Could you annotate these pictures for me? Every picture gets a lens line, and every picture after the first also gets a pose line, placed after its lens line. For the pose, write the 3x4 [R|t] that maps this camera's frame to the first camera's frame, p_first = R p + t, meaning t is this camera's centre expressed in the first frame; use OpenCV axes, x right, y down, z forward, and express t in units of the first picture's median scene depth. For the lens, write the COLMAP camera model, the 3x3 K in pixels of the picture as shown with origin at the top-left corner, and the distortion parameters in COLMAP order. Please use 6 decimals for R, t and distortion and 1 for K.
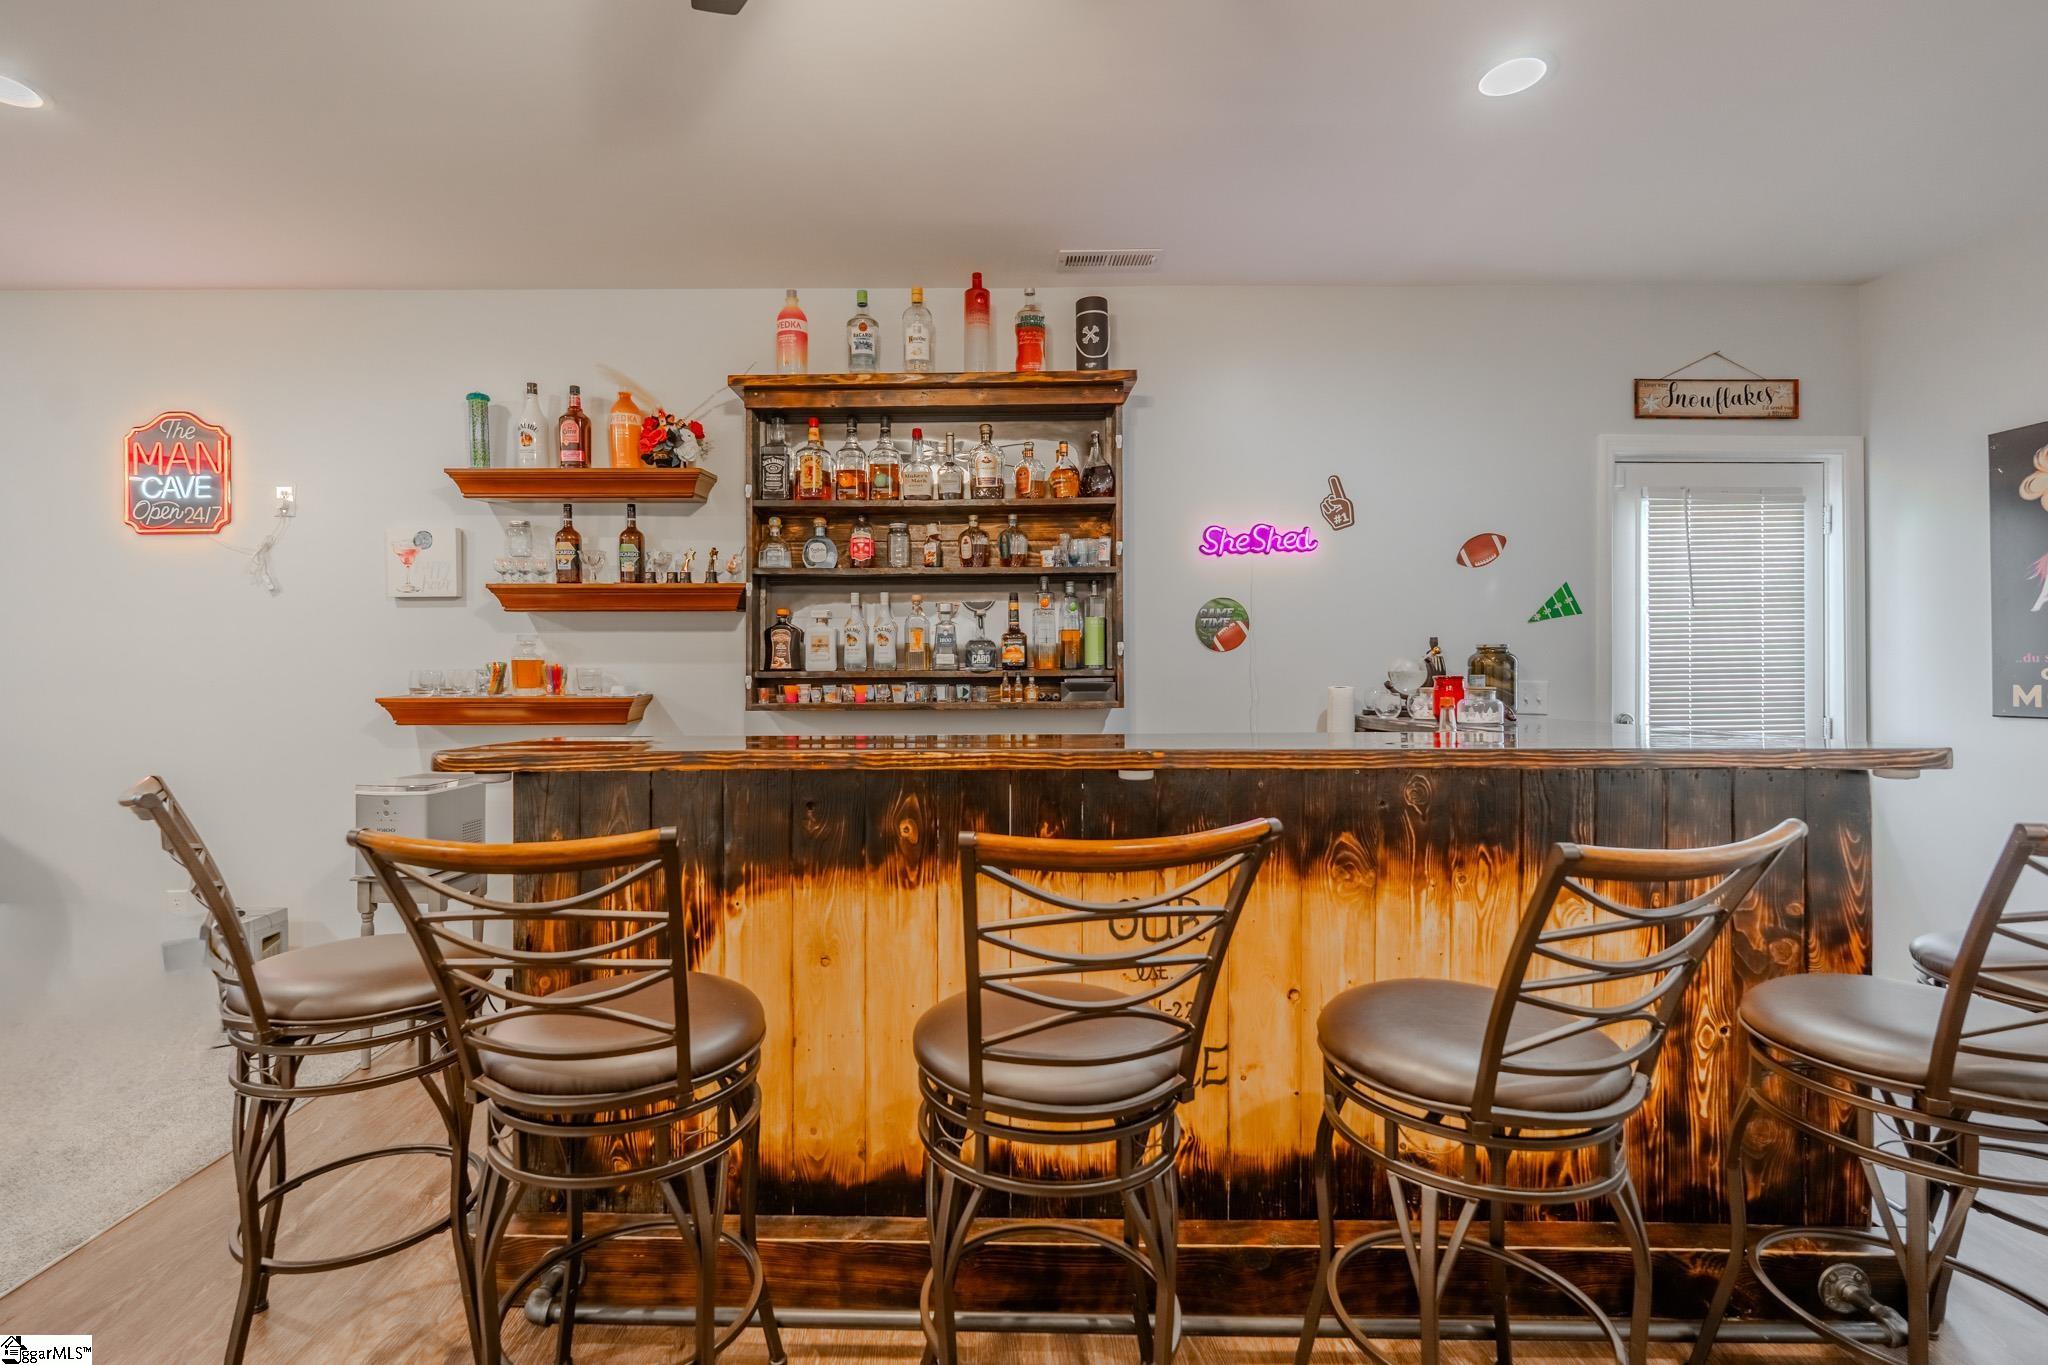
lens RADIAL K [[907.1, 0, 959.5], [0, 907.1, 679.7], [0, 0, 1]] dist [-0.004681, -0.000837]
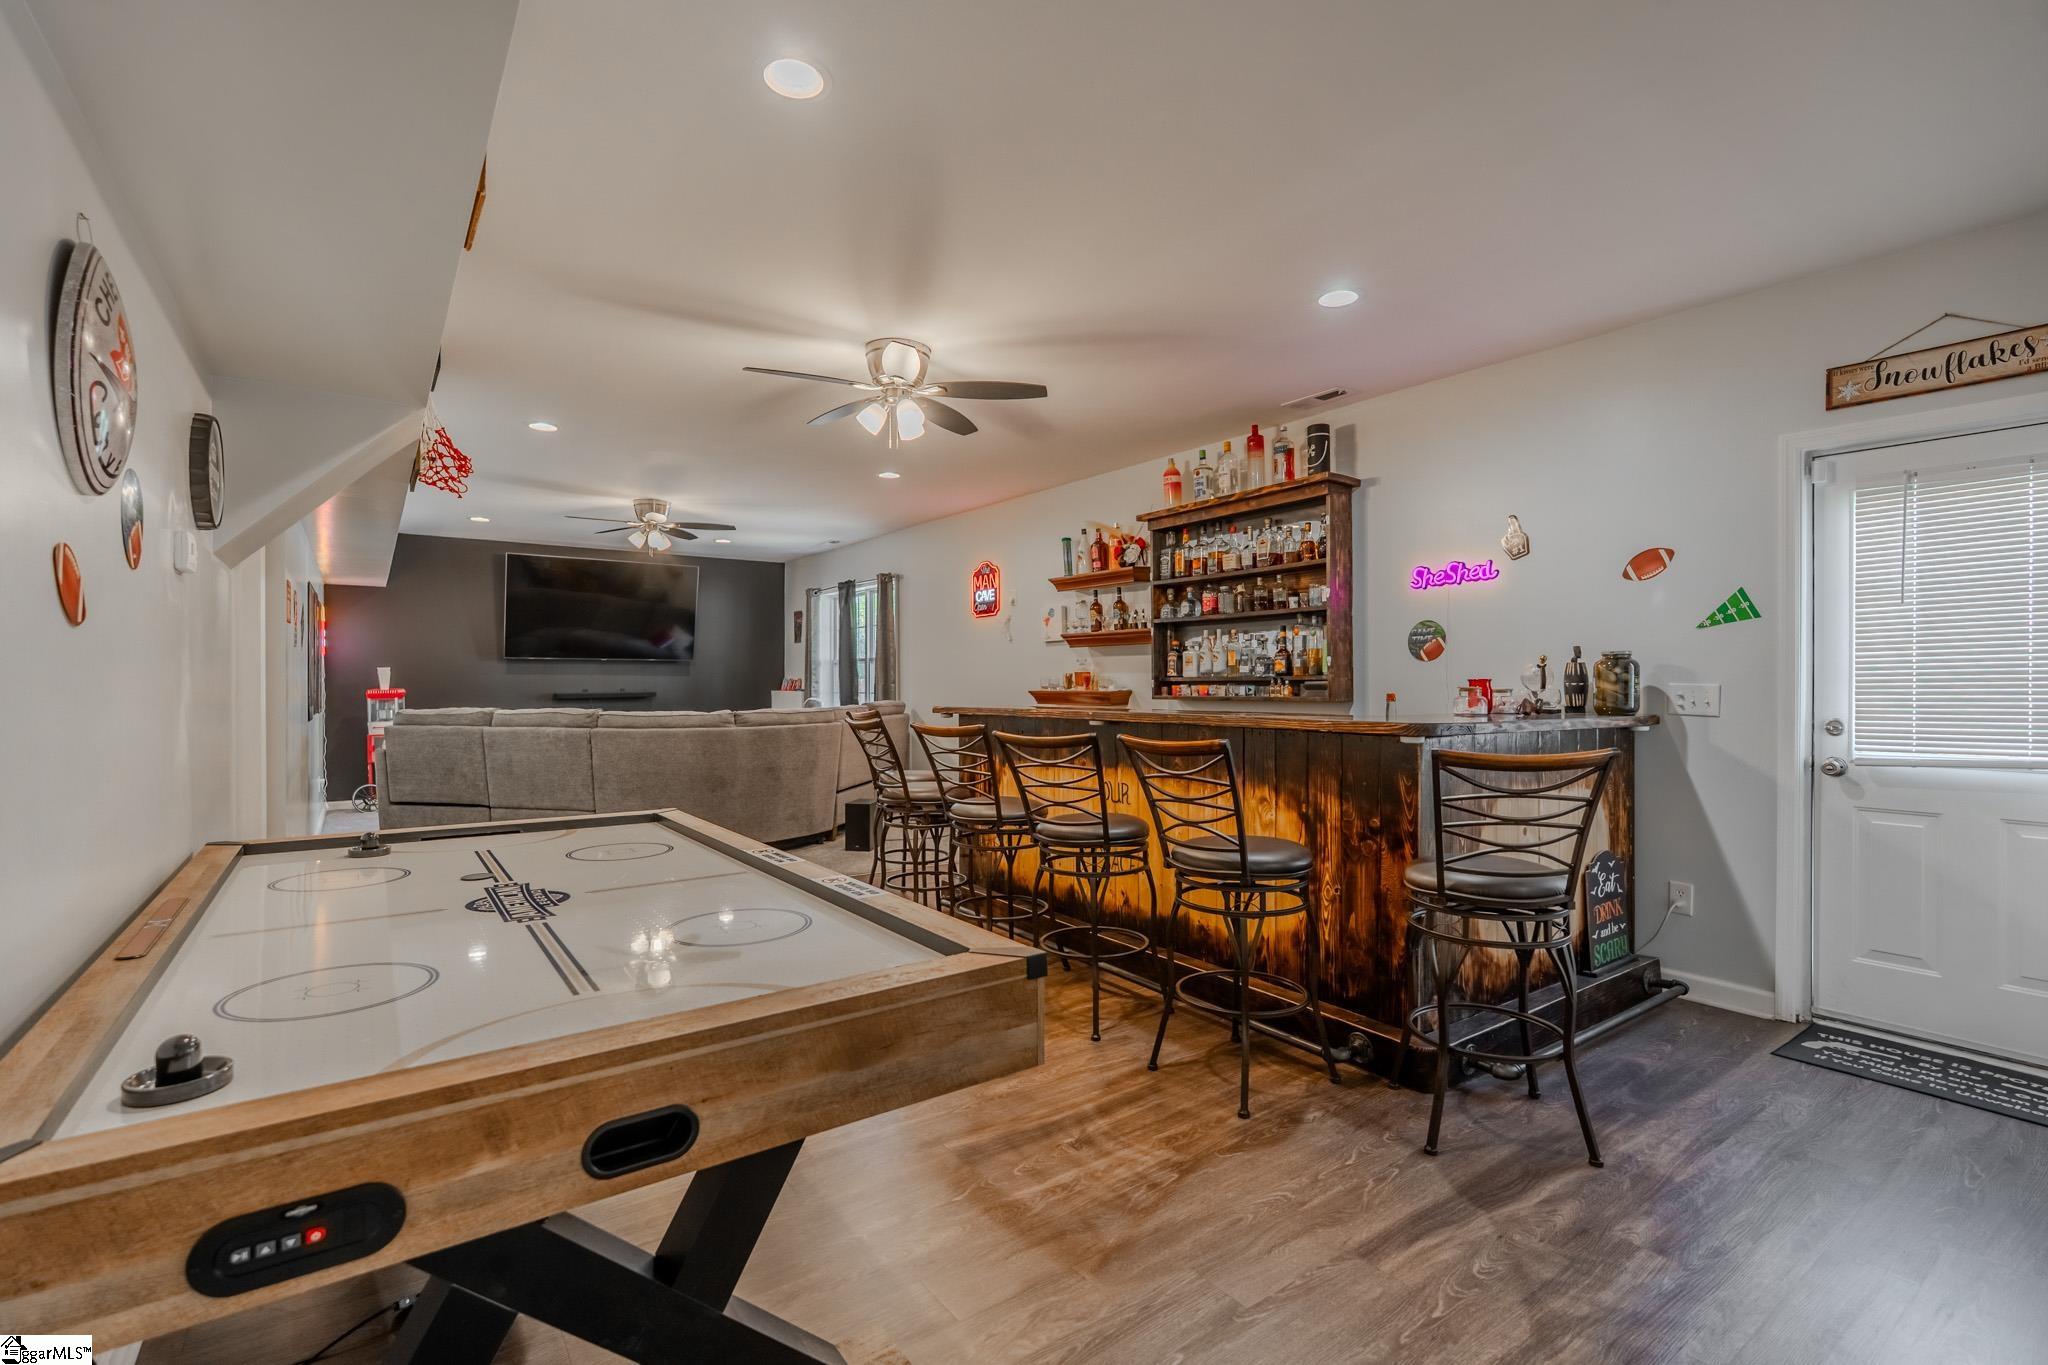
lens RADIAL K [[907.1, 0, 1026.5], [0, 907.1, 682.8], [0, 0, 1]] dist [-0.004681, -0.000837]
pose [[0.596547, 0.001105, -0.802577, 1.012109], [-0.003879, 0.999991, -0.001507, 0.004626], [0.802569, 0.004012, 0.596546, -0.253834]]
